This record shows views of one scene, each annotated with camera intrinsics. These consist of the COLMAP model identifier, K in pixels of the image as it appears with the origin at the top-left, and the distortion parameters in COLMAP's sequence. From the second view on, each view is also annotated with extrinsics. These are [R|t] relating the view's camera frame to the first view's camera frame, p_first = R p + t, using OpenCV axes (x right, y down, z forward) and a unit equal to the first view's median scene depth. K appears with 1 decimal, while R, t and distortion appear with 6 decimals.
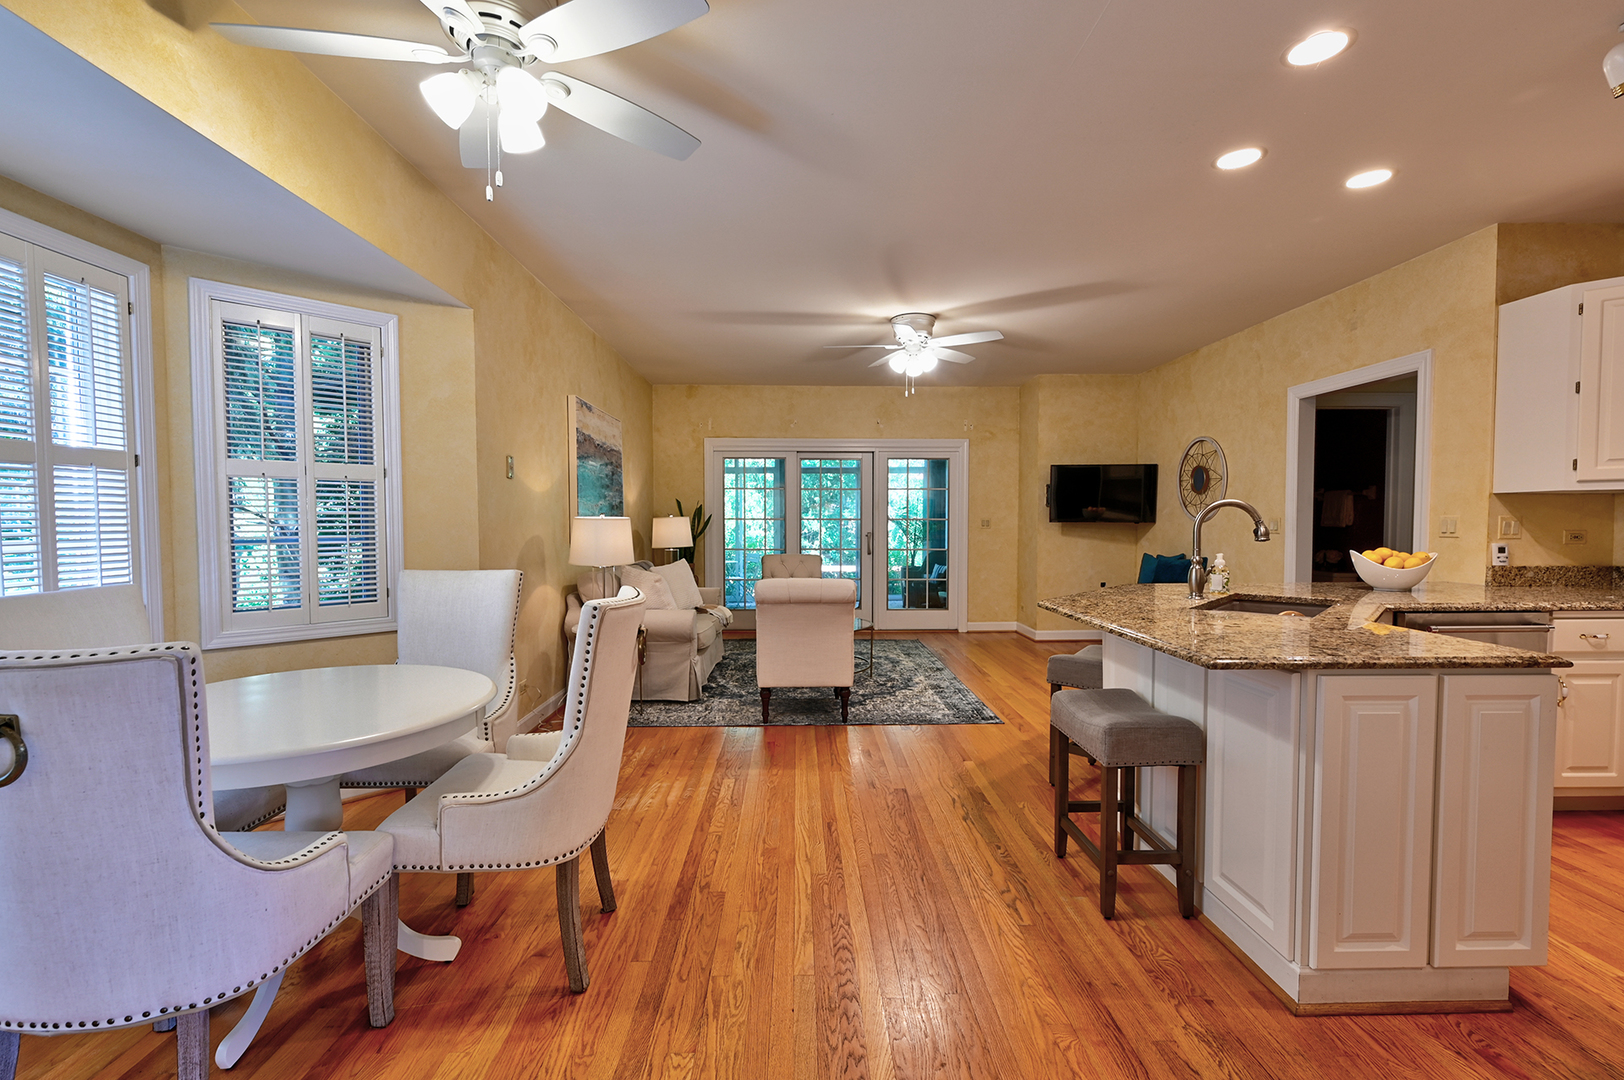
lens RADIAL K [[678.3, 0, 811.8], [0, 678.3, 547.3], [0, 0, 1]] dist [0.001413, 0.000143]
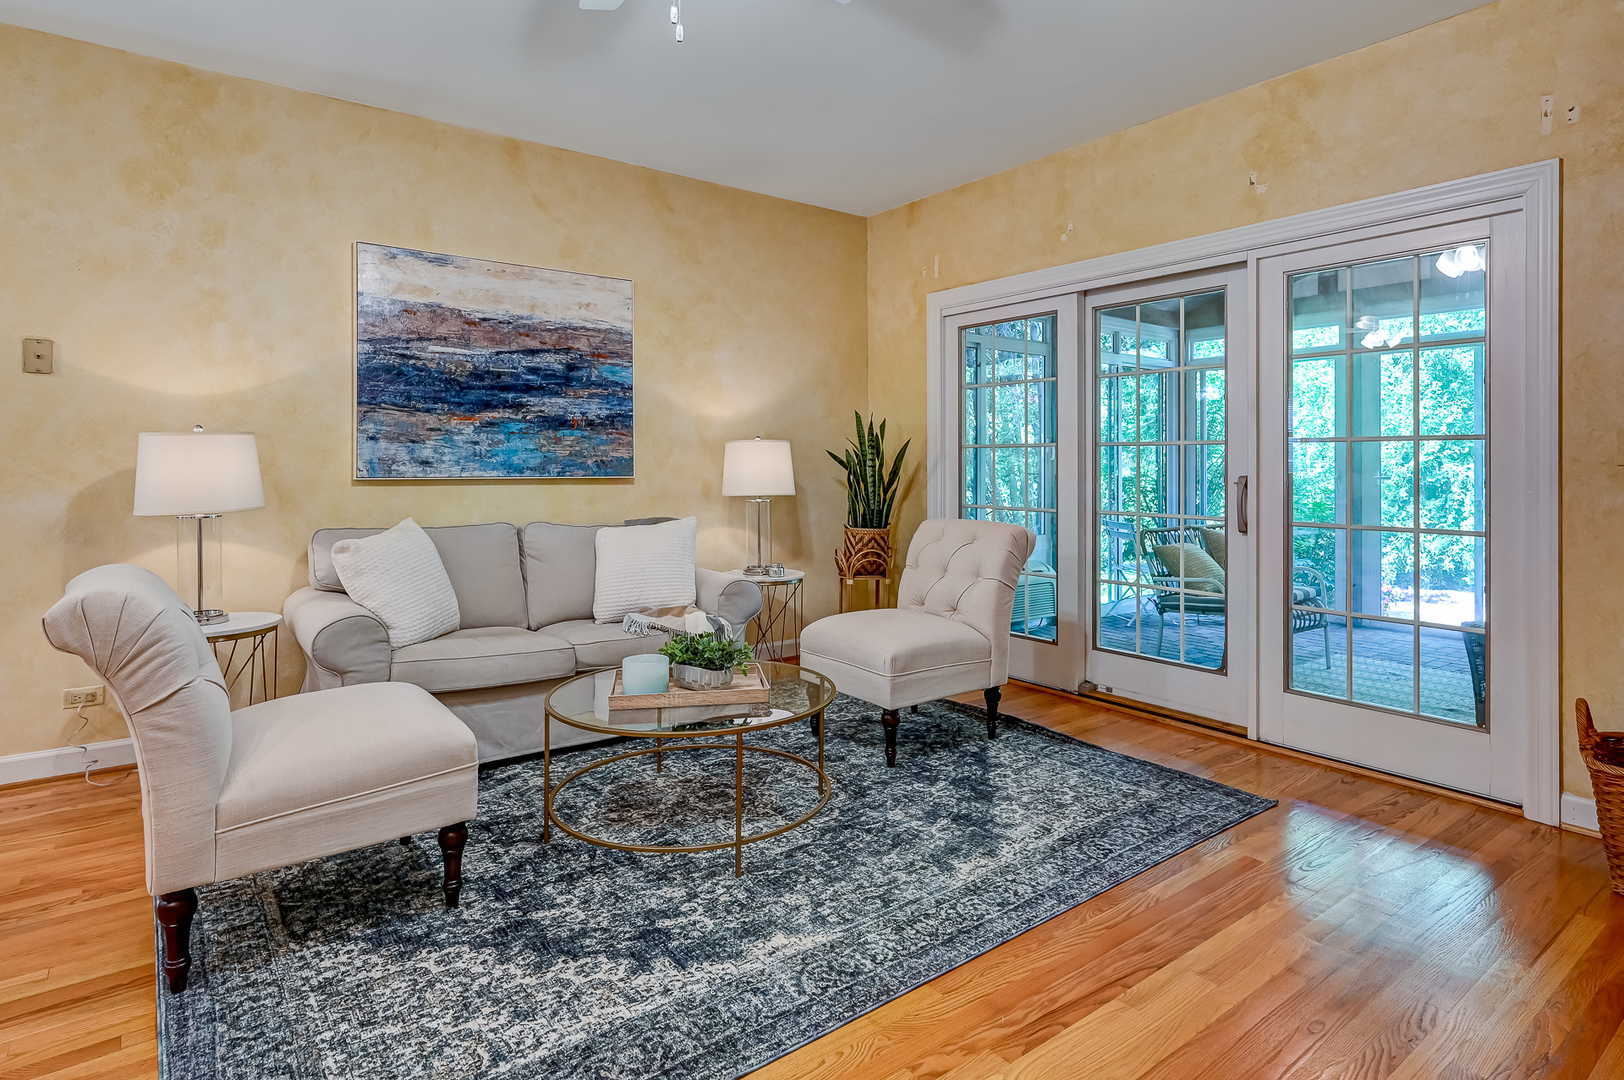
lens RADIAL K [[857.4, 0, 807.9], [0, 857.4, 462.5], [0, 0, 1]] dist [0.000261, 0.000389]
pose [[0.602493, -0.002241, -0.798121, 0.502334], [-0.029348, 0.999258, -0.024960, -0.014932], [0.797584, 0.038462, 0.601980, 0.809798]]
